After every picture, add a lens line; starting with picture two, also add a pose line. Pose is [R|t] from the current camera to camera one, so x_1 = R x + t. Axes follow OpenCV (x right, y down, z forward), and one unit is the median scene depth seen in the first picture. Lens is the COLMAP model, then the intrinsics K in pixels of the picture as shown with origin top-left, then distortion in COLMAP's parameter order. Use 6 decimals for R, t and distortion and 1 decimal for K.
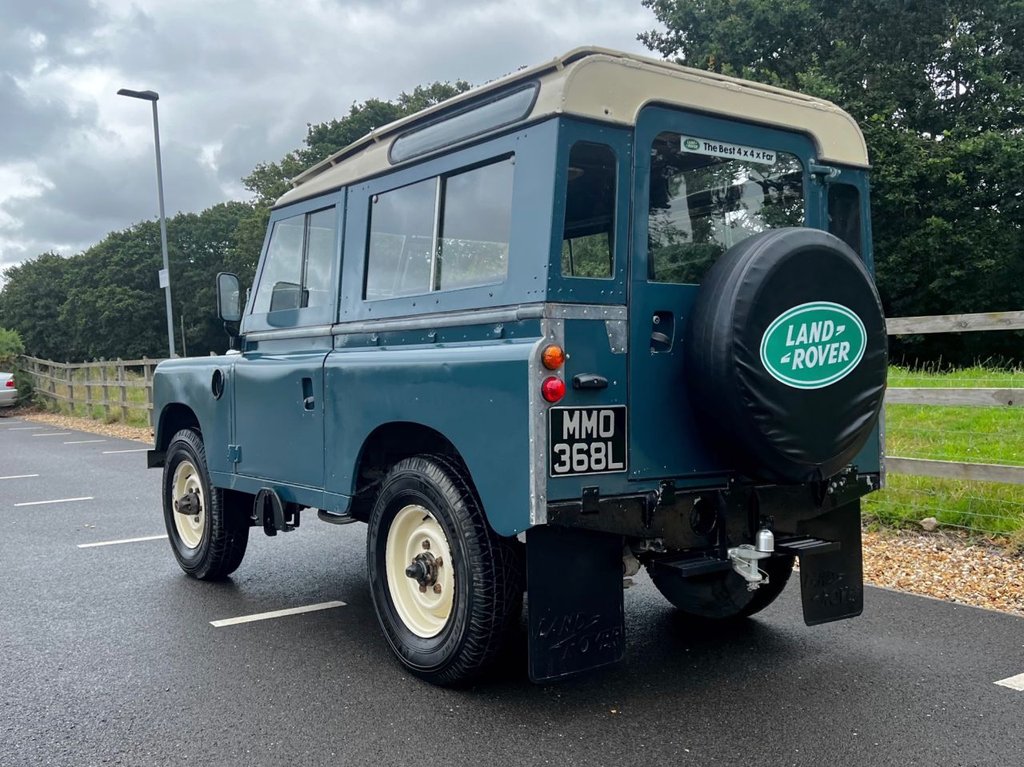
lens RADIAL K [[1071.7, 0, 495.3], [0, 1071.7, 383.7], [0, 0, 1]] dist [0.041719, 0.000000]
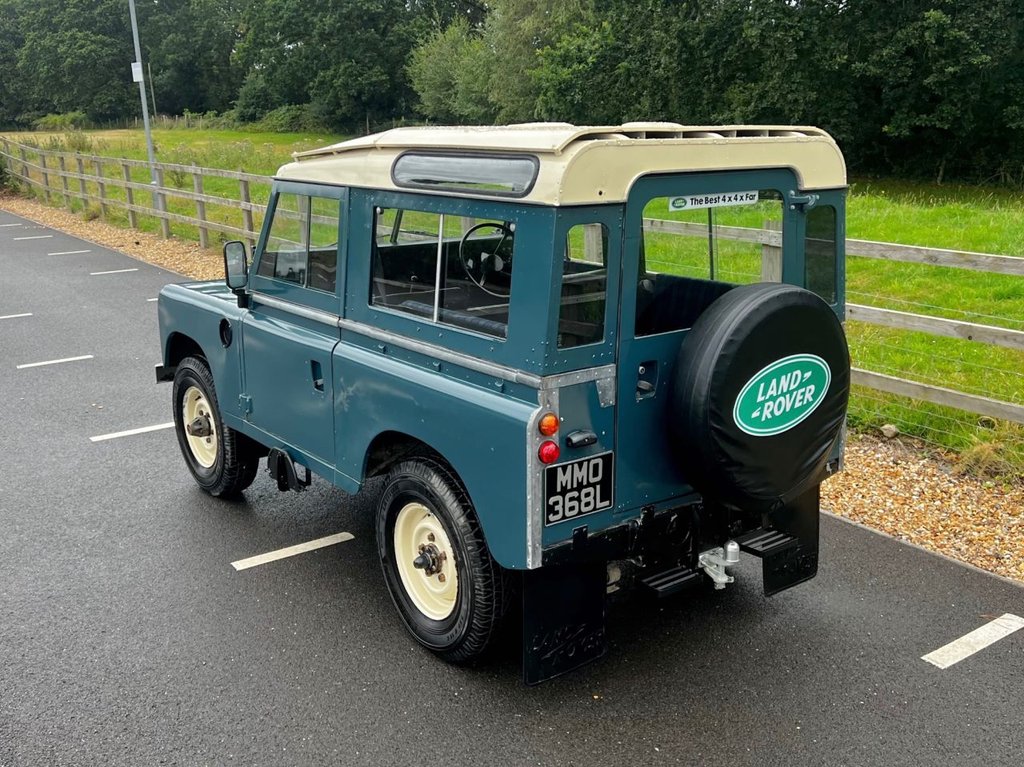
lens RADIAL K [[1091.2, 0, 513.1], [0, 1091.2, 326.0], [0, 0, 1]] dist [0.044768, 0.000000]
pose [[0.999492, 0.001450, 0.031836, -0.017689], [-0.007284, 0.982918, 0.183899, -0.303302], [-0.031026, -0.184037, 0.982430, -0.087729]]
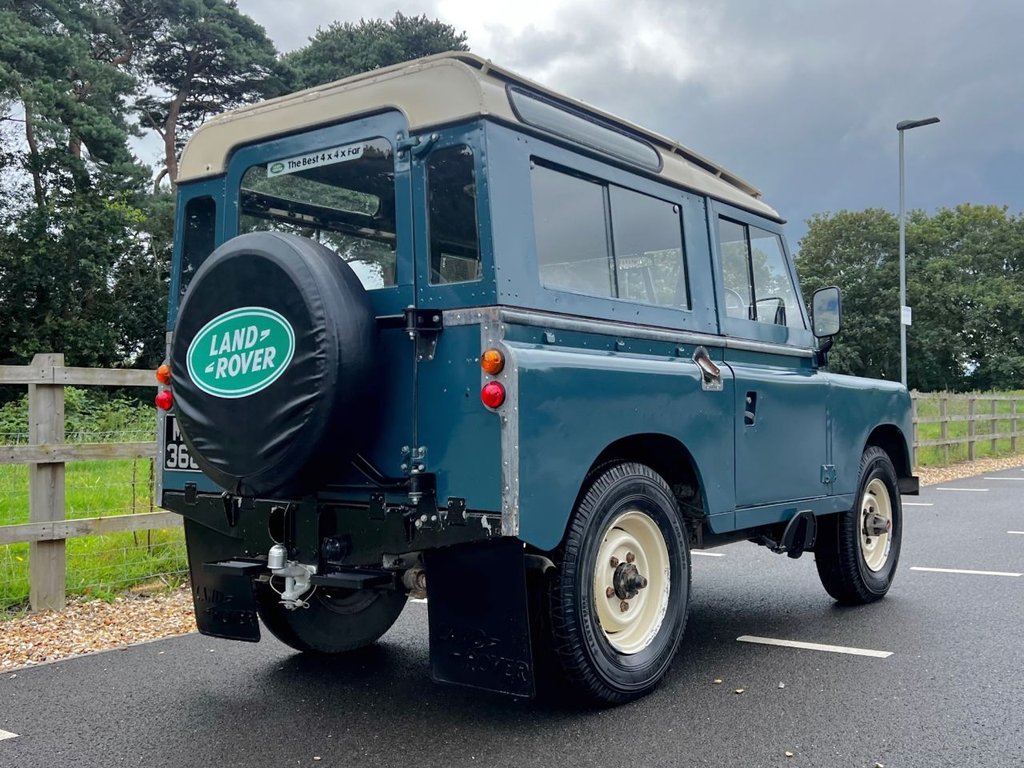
lens RADIAL K [[1071.7, 0, 503.8], [0, 1071.7, 416.5], [0, 0, 1]] dist [0.041719, 0.000000]
pose [[0.282845, -0.004456, -0.959155, 1.263352], [-0.019502, 0.999756, -0.010396, 0.026479], [0.958967, 0.021646, 0.282689, 0.929526]]
